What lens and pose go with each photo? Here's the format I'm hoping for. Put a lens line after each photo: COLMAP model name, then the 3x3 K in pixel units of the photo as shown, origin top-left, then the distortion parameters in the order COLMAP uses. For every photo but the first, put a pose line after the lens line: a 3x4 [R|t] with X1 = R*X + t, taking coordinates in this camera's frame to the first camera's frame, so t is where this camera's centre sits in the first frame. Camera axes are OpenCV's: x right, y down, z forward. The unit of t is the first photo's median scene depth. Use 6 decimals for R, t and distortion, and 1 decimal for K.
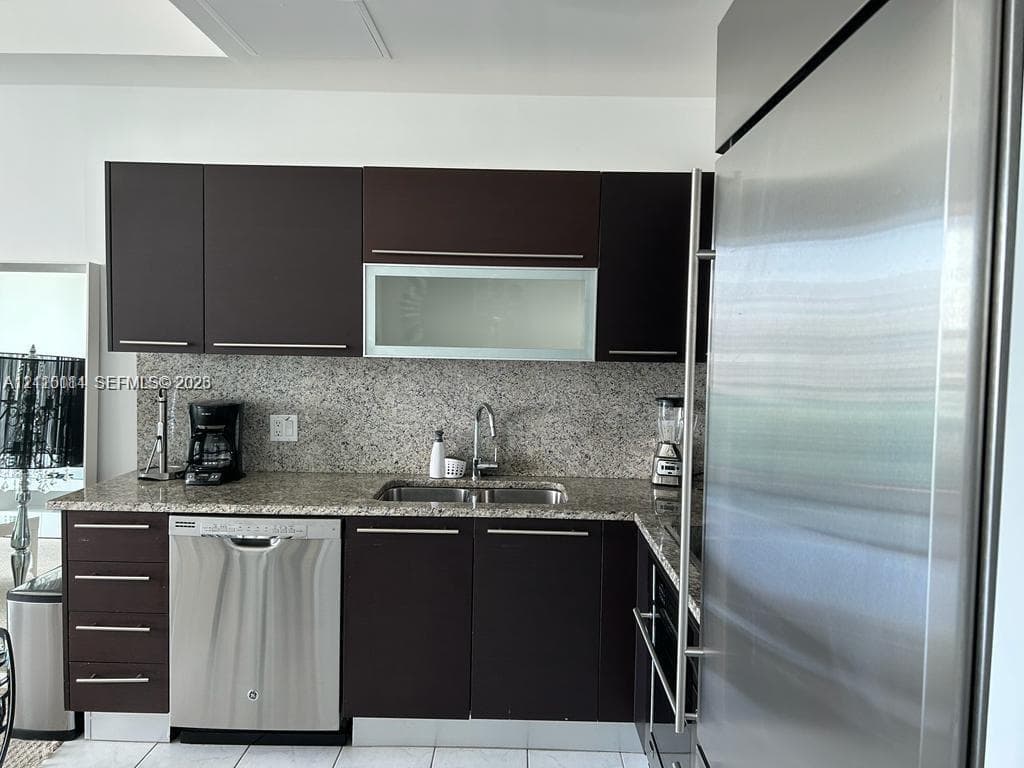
lens RADIAL K [[765.5, 0, 512.0], [0, 765.5, 384.0], [0, 0, 1]] dist [0.076667, -0.108241]
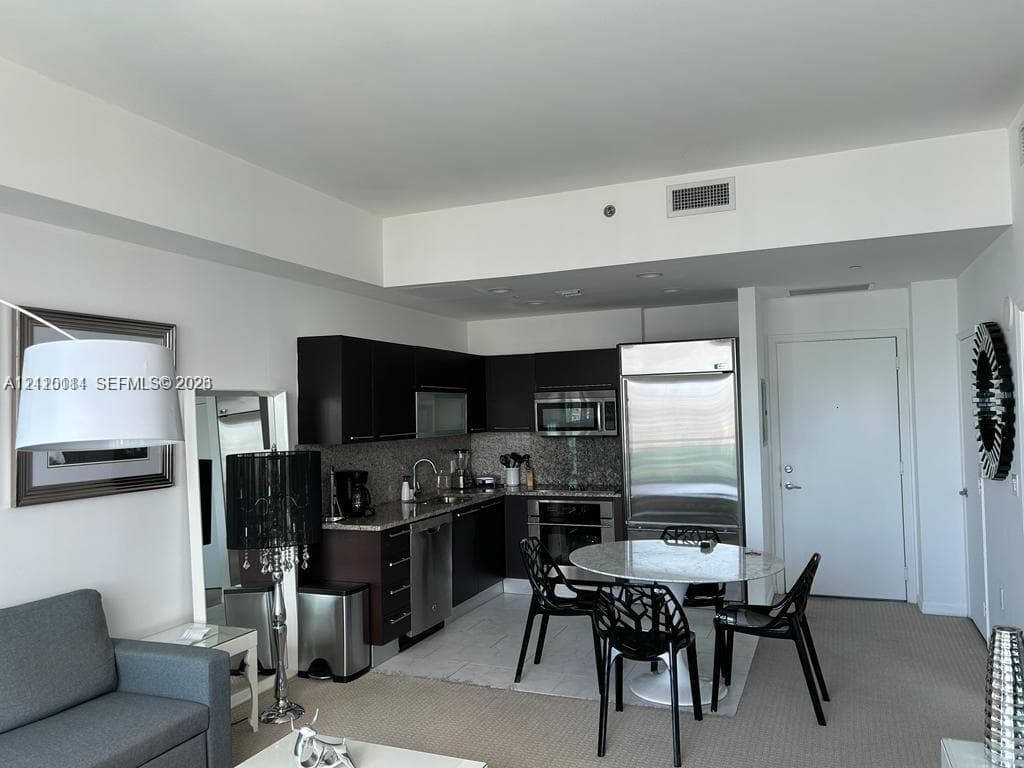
lens RADIAL K [[765.5, 0, 512.0], [0, 765.5, 384.0], [0, 0, 1]] dist [0.076667, -0.108241]
pose [[0.372042, 0.005463, 0.928200, -1.825300], [0.090607, 0.994993, -0.042173, -0.064384], [-0.923783, 0.099791, 0.369684, 0.014900]]
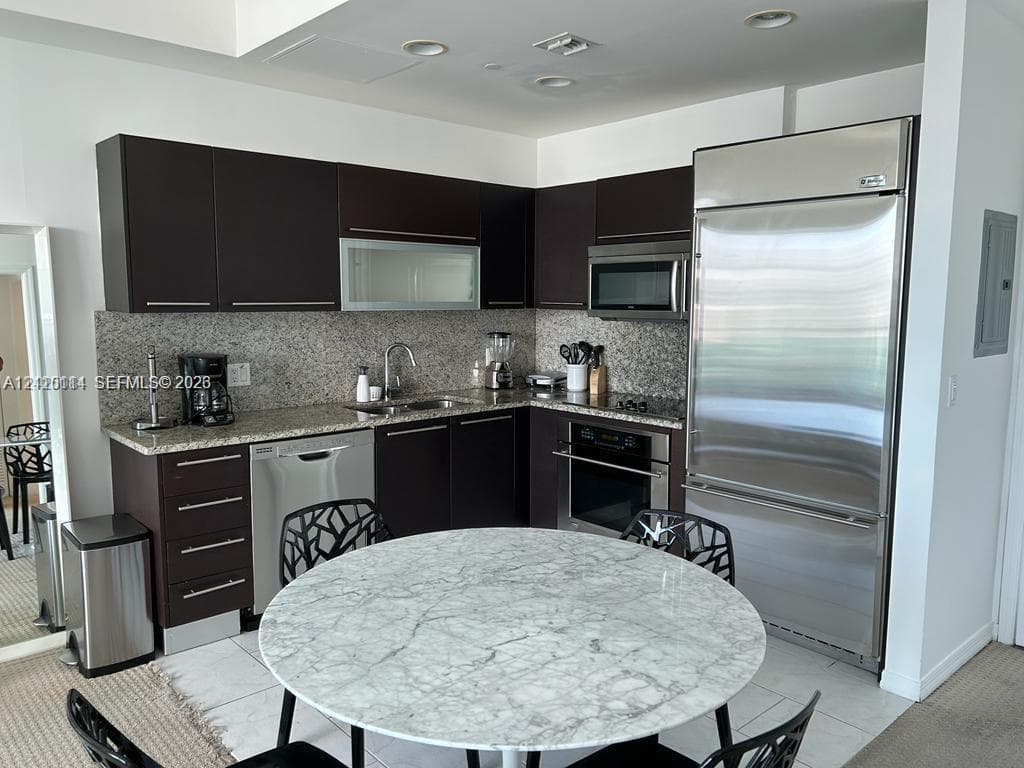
lens RADIAL K [[765.5, 0, 512.0], [0, 765.5, 384.0], [0, 0, 1]] dist [0.076667, -0.108241]
pose [[0.734414, -0.093734, 0.672198, -0.808295], [0.052528, 0.995296, 0.081399, -0.002477], [-0.676666, -0.024471, 0.735883, -0.143829]]
